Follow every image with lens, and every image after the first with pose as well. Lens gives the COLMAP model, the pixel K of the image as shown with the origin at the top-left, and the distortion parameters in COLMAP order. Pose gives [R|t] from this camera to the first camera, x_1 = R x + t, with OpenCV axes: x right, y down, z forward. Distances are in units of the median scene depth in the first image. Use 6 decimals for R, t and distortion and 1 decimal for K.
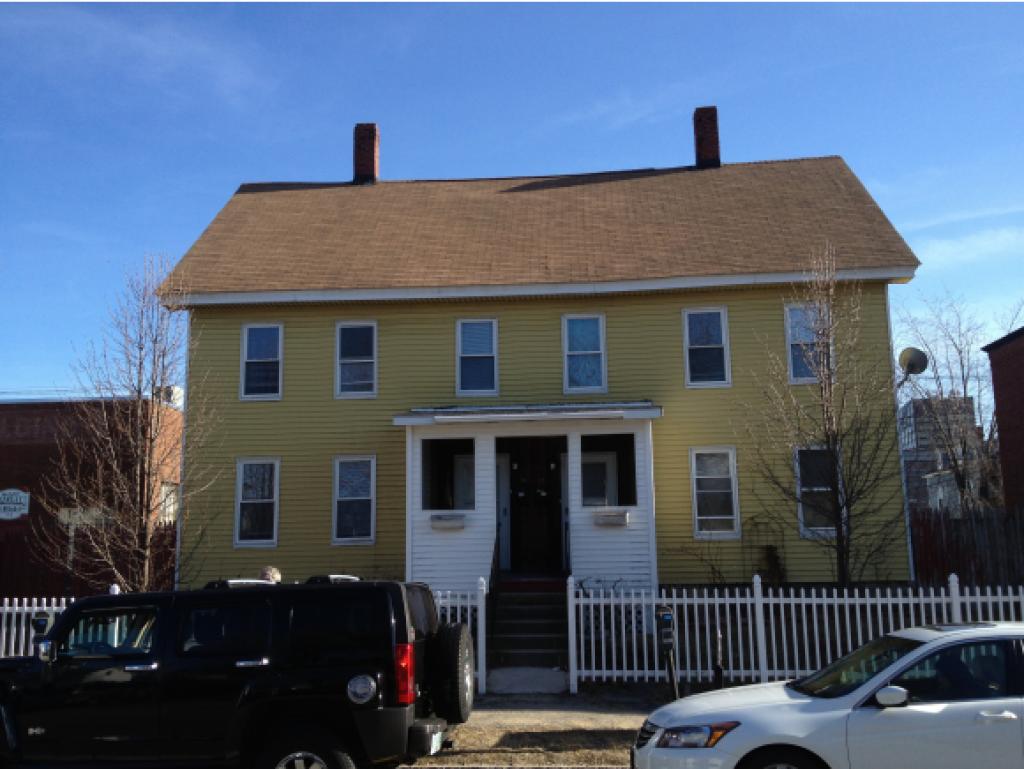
lens RADIAL K [[978.0, 0, 517.1], [0, 978.0, 384.8], [0, 0, 1]] dist [0.111803, -0.283199]
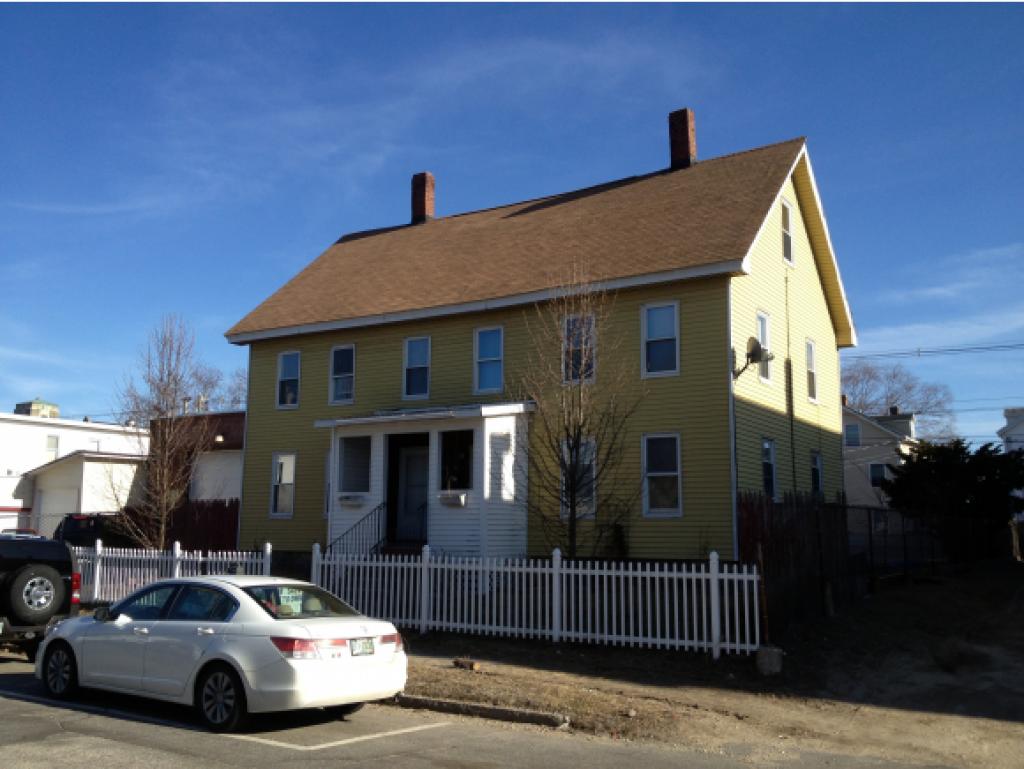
lens RADIAL K [[978.0, 0, 517.1], [0, 978.0, 384.8], [0, 0, 1]] dist [0.111803, -0.283199]
pose [[0.872153, -0.045903, -0.487076, 0.704217], [0.060943, 0.998028, 0.015068, -0.018981], [0.485423, -0.042826, 0.873230, -0.021886]]
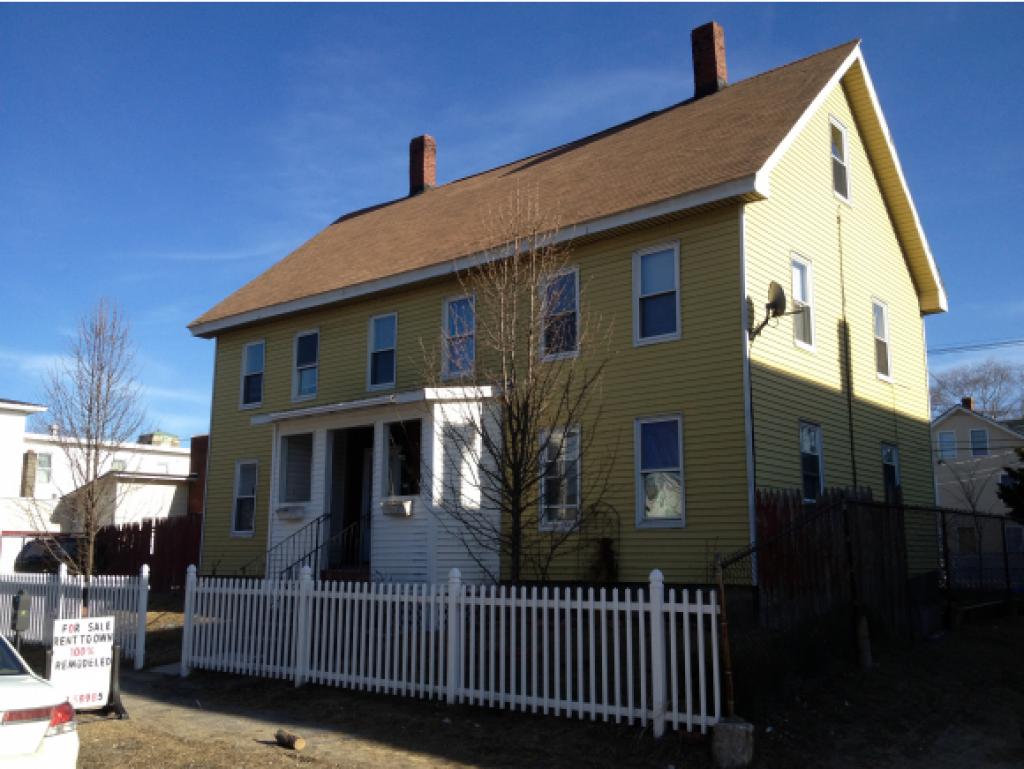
lens RADIAL K [[978.0, 0, 517.1], [0, 978.0, 384.8], [0, 0, 1]] dist [0.111803, -0.283199]
pose [[0.802080, -0.082453, -0.591497, 0.704961], [0.086790, 0.996002, -0.021151, 0.042003], [0.590877, -0.034371, 0.806030, 0.273060]]
